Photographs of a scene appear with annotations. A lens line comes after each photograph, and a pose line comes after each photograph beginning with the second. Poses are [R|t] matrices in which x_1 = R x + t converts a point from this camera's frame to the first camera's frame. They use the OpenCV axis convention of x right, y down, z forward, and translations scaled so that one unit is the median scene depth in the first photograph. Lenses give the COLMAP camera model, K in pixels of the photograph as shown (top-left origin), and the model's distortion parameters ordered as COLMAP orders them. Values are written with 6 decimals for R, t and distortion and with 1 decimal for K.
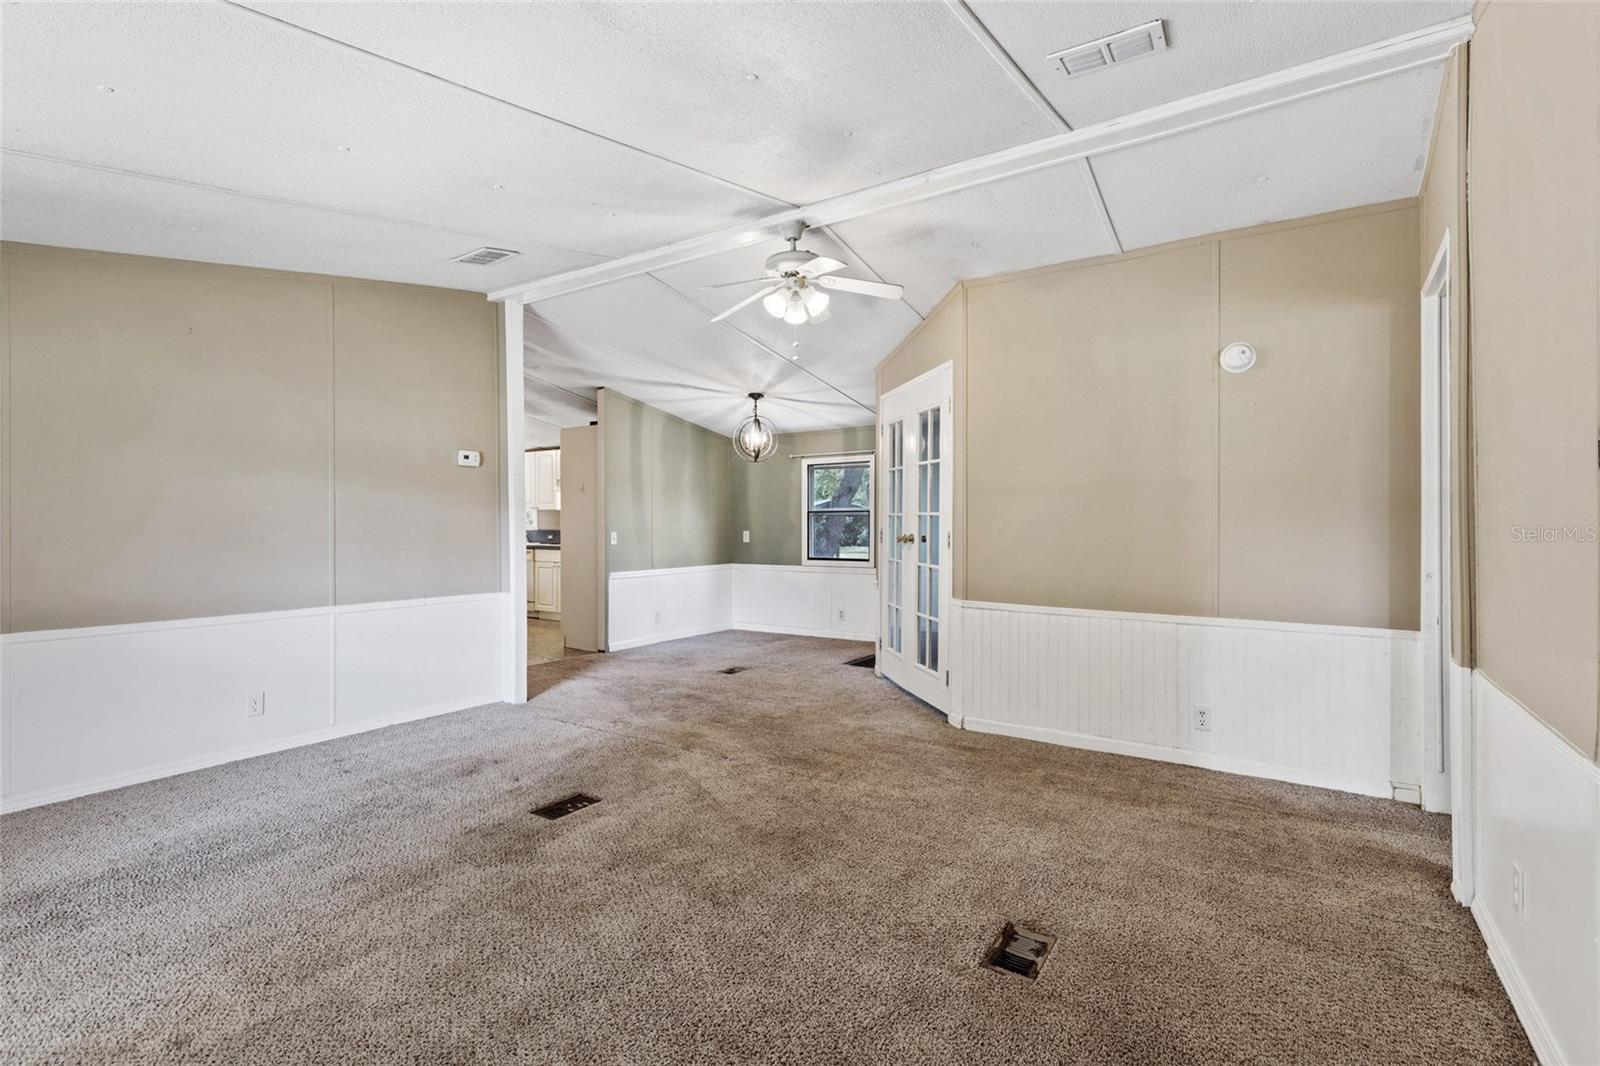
lens RADIAL K [[740.5, 0, 786.4], [0, 740.5, 517.0], [0, 0, 1]] dist [0.002070, 0.000063]
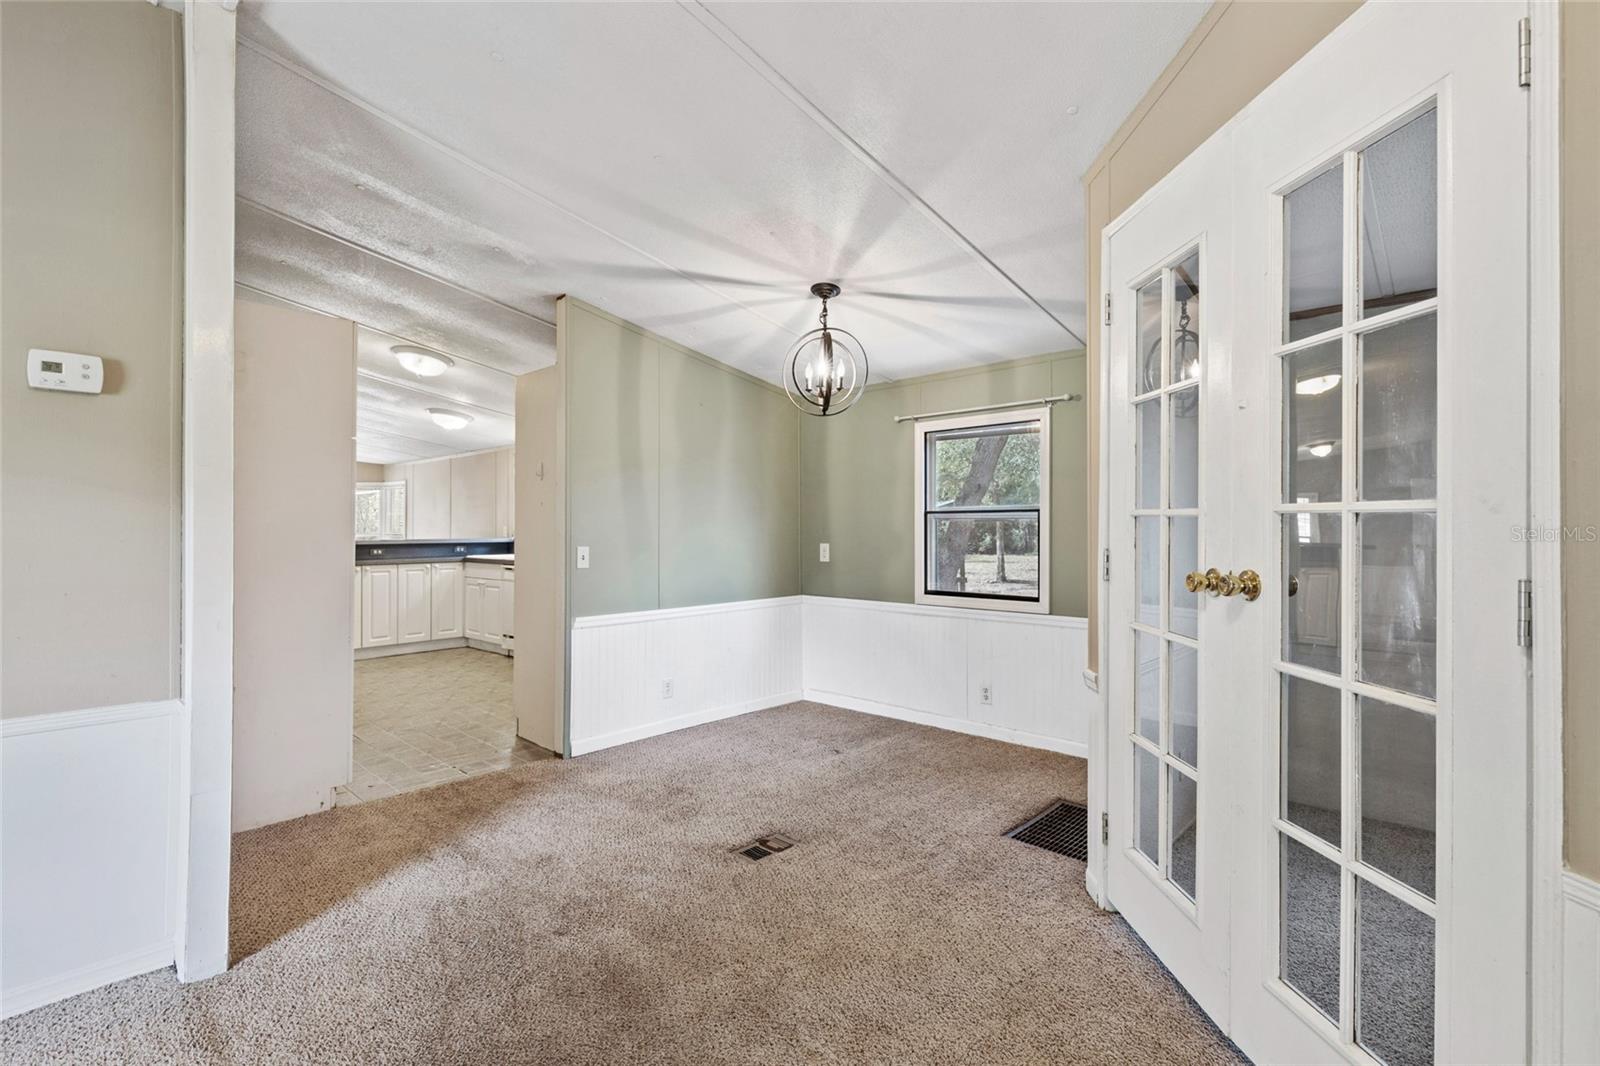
lens RADIAL K [[740.5, 0, 786.4], [0, 740.5, 517.0], [0, 0, 1]] dist [0.002070, 0.000063]
pose [[0.987780, 0.000391, -0.155856, 0.012922], [-0.001548, 0.999972, -0.007299, 0.001276], [0.155848, 0.007451, 0.987753, 0.445317]]
